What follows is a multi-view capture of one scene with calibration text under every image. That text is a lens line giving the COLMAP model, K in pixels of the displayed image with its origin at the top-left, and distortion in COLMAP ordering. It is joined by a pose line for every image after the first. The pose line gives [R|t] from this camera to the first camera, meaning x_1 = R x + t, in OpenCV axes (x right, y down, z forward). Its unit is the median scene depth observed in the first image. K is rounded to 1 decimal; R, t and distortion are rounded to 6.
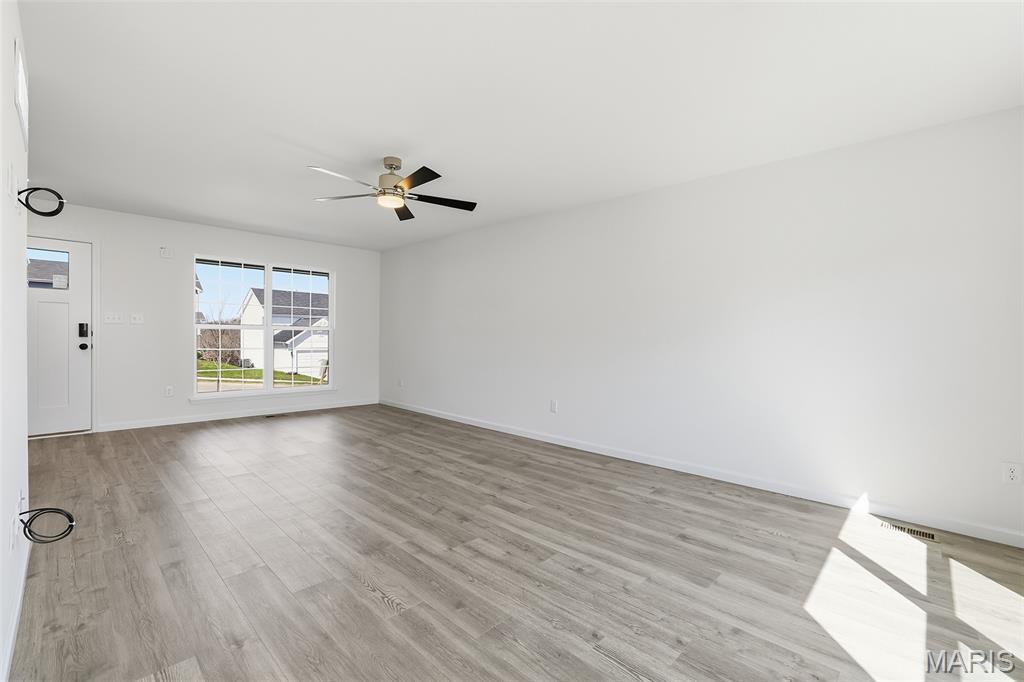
lens RADIAL K [[447.2, 0, 512.0], [0, 447.2, 334.1], [0, 0, 1]] dist [-0.045889, 0.018362]
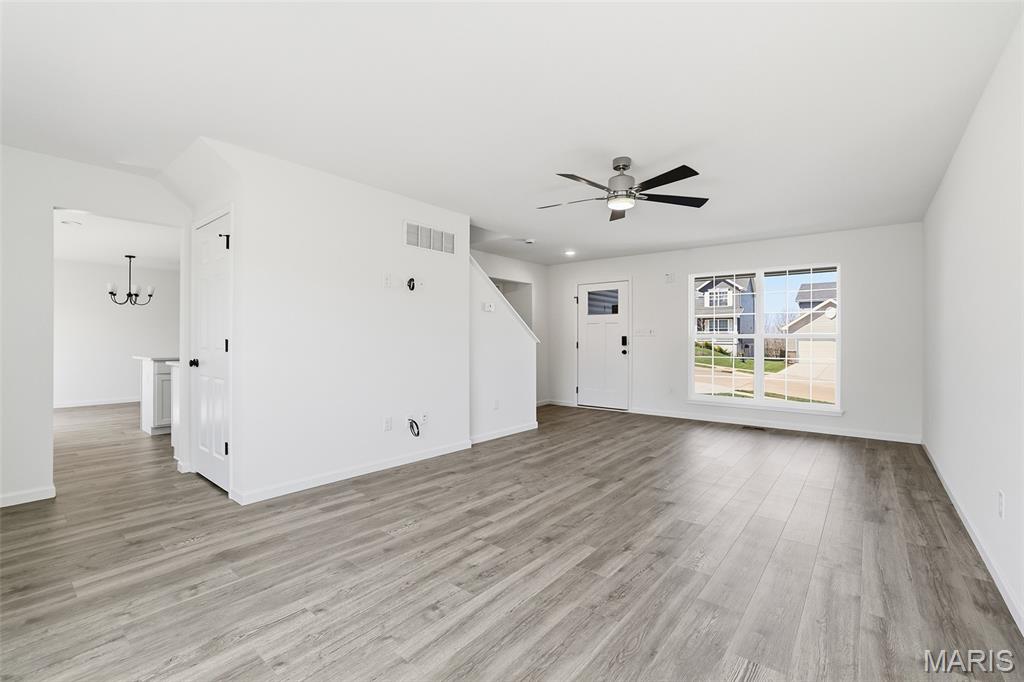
lens RADIAL K [[447.2, 0, 512.0], [0, 447.2, 334.1], [0, 0, 1]] dist [-0.045889, 0.018362]
pose [[0.081813, -0.026768, -0.996288, 0.852663], [0.003364, 0.999641, -0.026581, 0.011444], [0.996642, -0.001177, 0.081874, 0.879081]]
